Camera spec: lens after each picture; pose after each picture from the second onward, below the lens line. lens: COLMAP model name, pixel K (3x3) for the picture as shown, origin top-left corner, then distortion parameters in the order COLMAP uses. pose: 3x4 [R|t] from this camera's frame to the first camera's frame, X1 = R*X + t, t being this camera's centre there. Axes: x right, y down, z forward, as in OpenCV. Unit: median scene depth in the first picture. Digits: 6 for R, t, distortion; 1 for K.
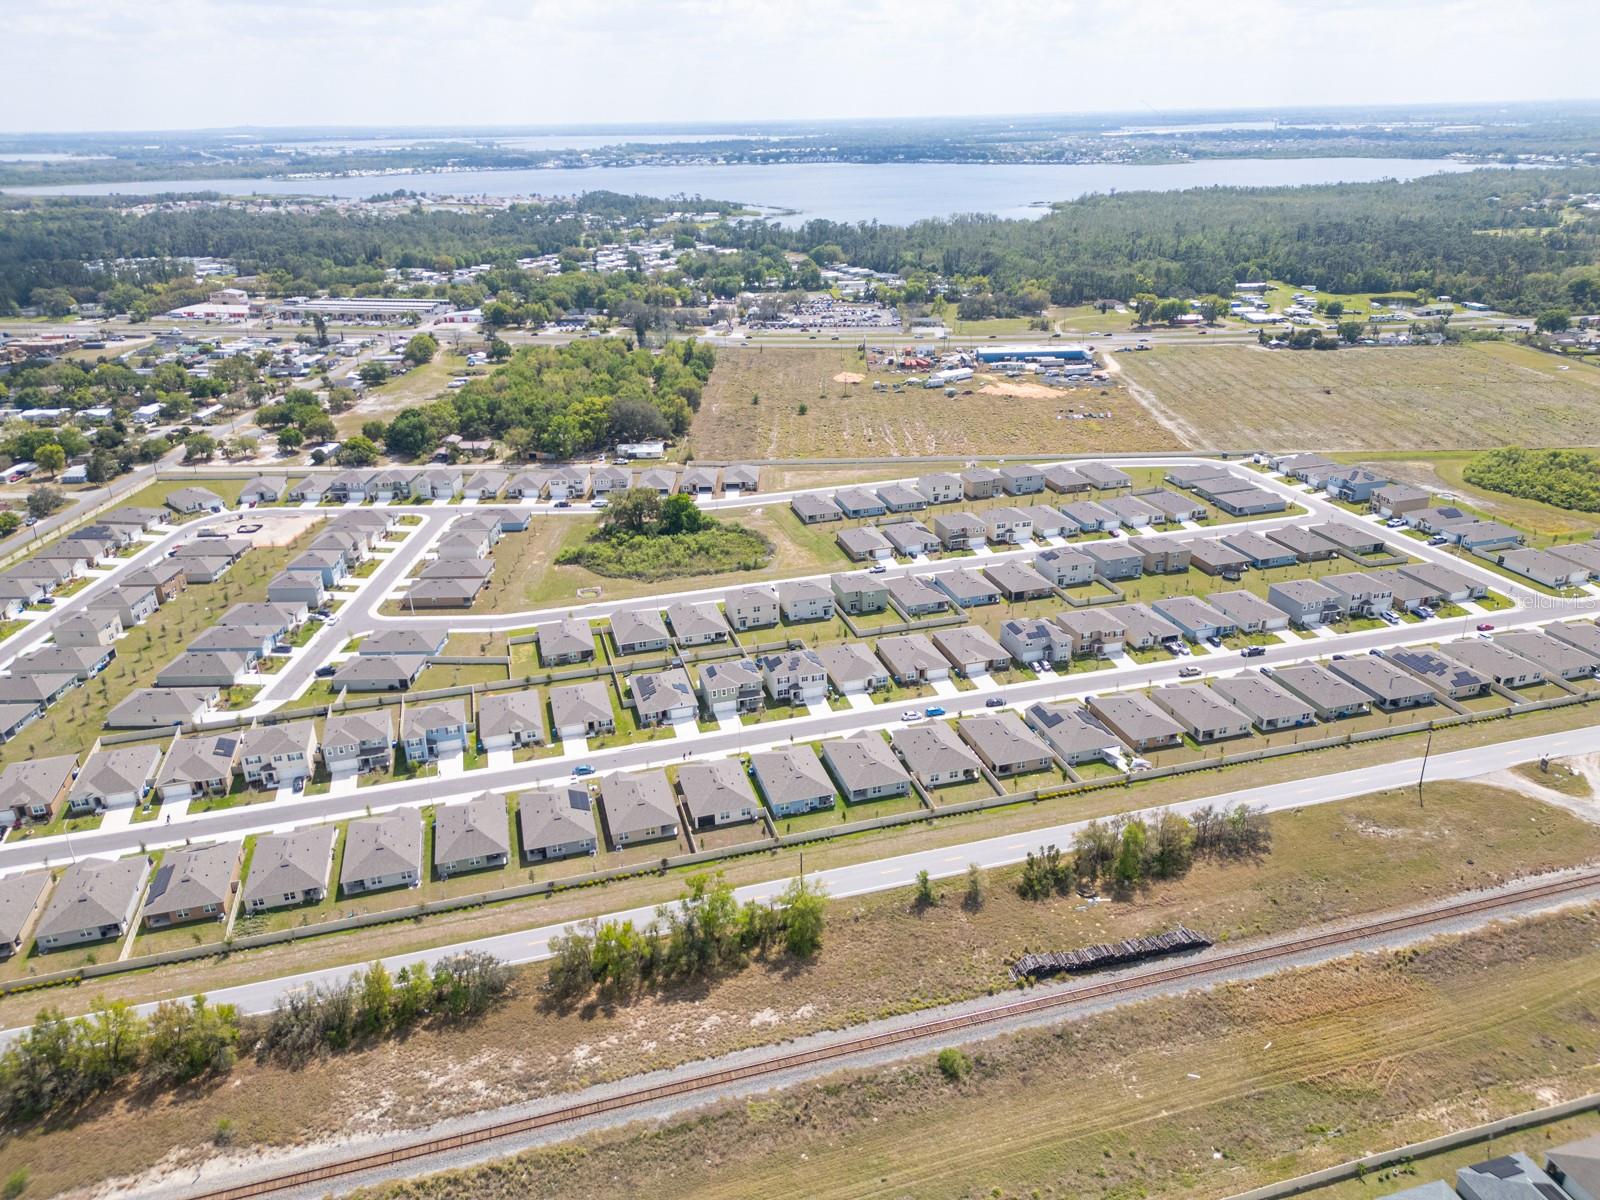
lens RADIAL K [[1123.5, 0, 798.3], [0, 1123.5, 601.7], [0, 0, 1]] dist [0.058187, -0.048161]
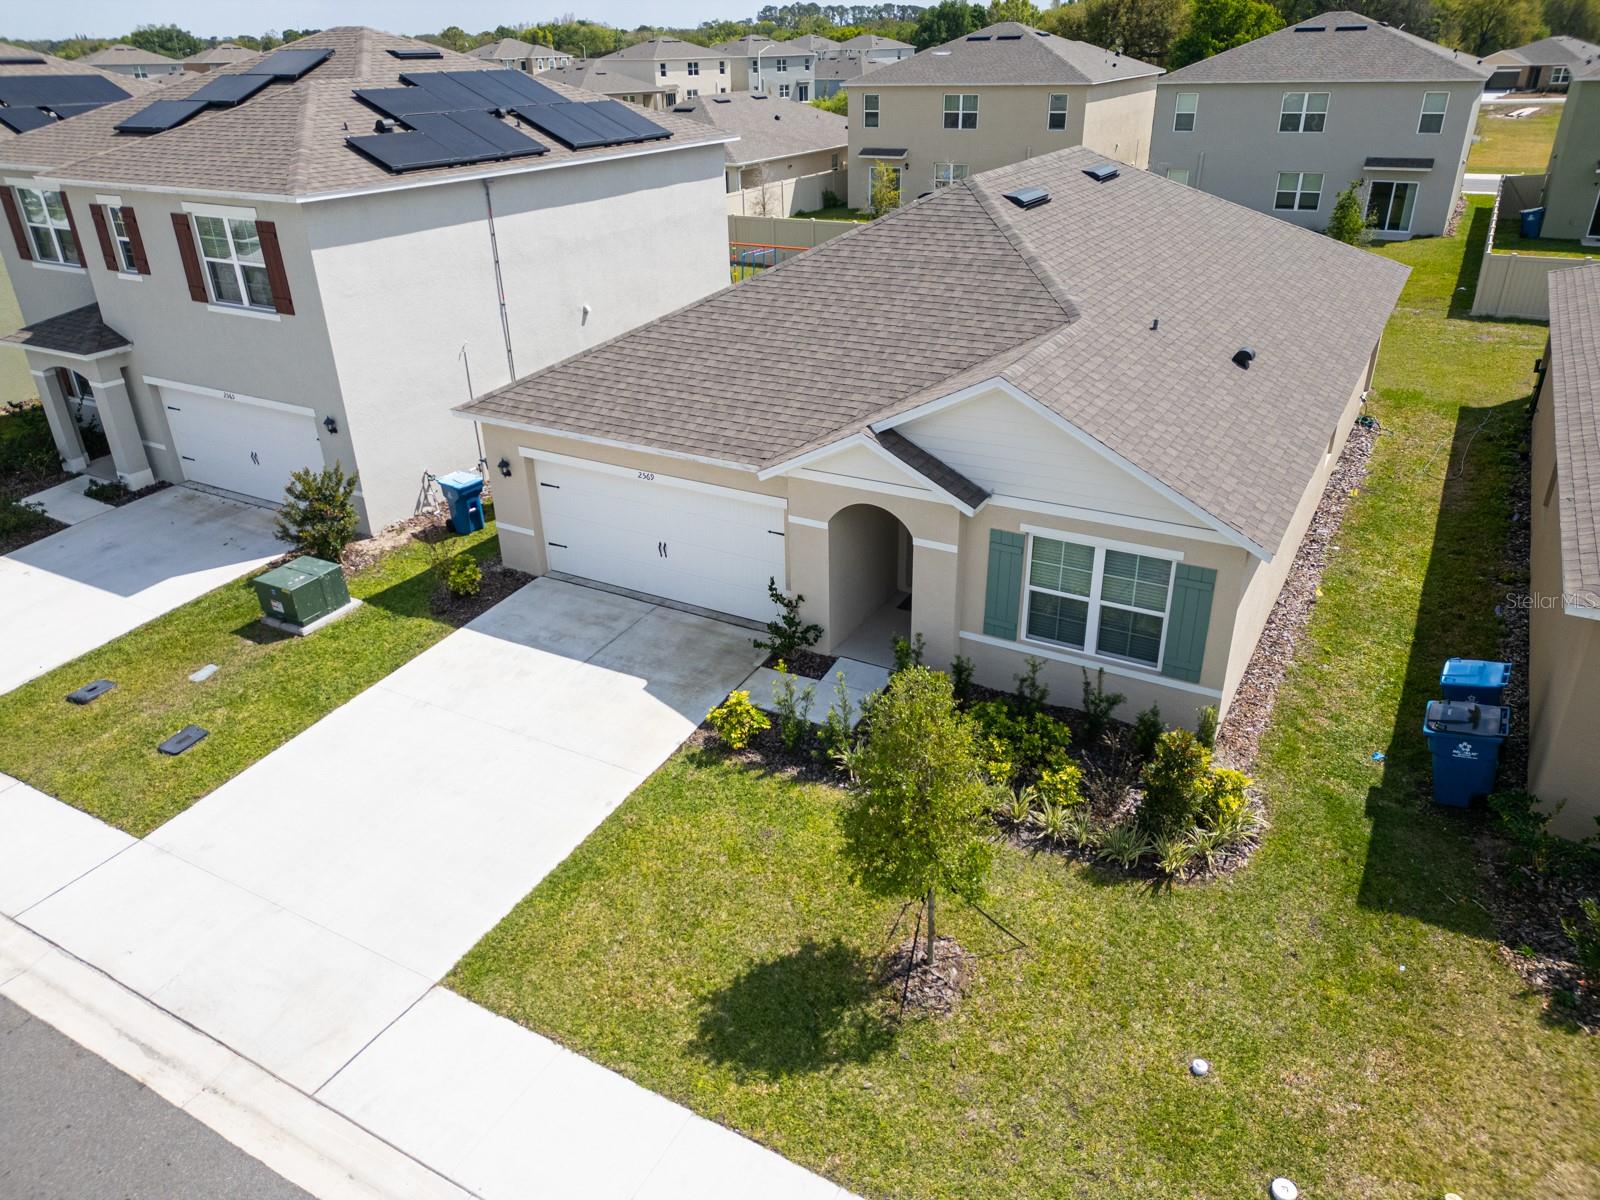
lens RADIAL K [[1123.5, 0, 797.0], [0, 1123.5, 601.1], [0, 0, 1]] dist [0.058187, -0.048161]
pose [[0.694214, 0.323016, -0.643217, 0.076747], [-0.278118, 0.944617, 0.174207, 0.049529], [0.663865, 0.057954, 0.745603, 0.734918]]
